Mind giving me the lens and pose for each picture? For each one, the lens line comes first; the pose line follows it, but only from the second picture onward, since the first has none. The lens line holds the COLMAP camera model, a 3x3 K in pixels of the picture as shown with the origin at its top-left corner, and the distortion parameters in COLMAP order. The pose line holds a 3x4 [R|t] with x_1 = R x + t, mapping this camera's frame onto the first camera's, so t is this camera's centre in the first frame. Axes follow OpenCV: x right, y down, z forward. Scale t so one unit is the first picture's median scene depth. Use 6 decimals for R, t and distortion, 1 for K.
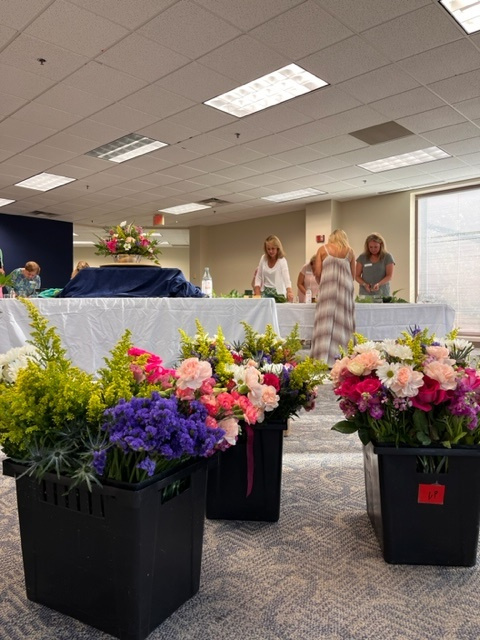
lens RADIAL K [[482.5, 0, 244.8], [0, 482.5, 311.7], [0, 0, 1]] dist [0.069363, -0.105344]
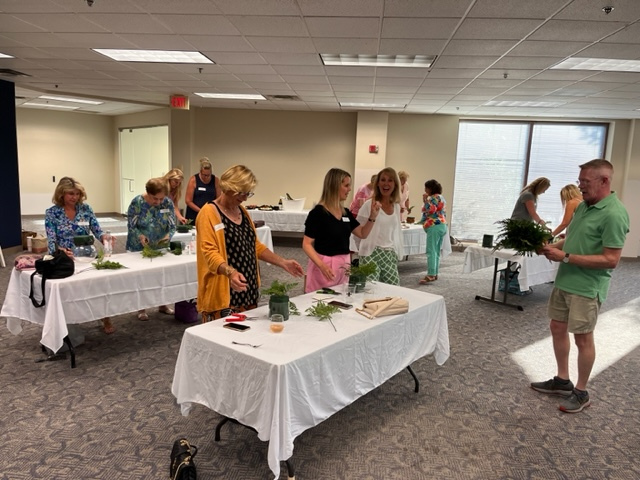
lens RADIAL K [[482.5, 0, 320.0], [0, 482.5, 240.0], [0, 0, 1]] dist [0.069363, -0.105344]
pose [[0.791089, -0.058191, 0.608927, -1.270569], [-0.037211, 0.989043, 0.142859, -0.240581], [-0.610568, -0.135674, 0.780256, 0.608634]]
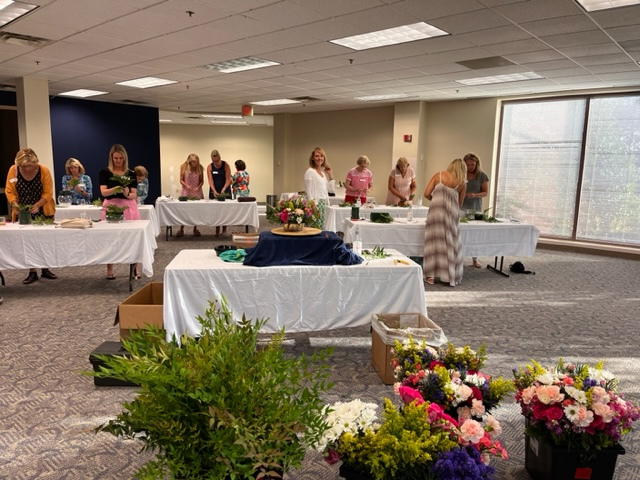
lens RADIAL K [[482.5, 0, 320.0], [0, 482.5, 240.0], [0, 0, 1]] dist [0.069363, -0.105344]
pose [[0.998950, 0.014491, 0.043461, -0.173931], [-0.020592, 0.989451, 0.143400, -0.184259], [-0.040924, -0.144144, 0.988710, -0.134126]]
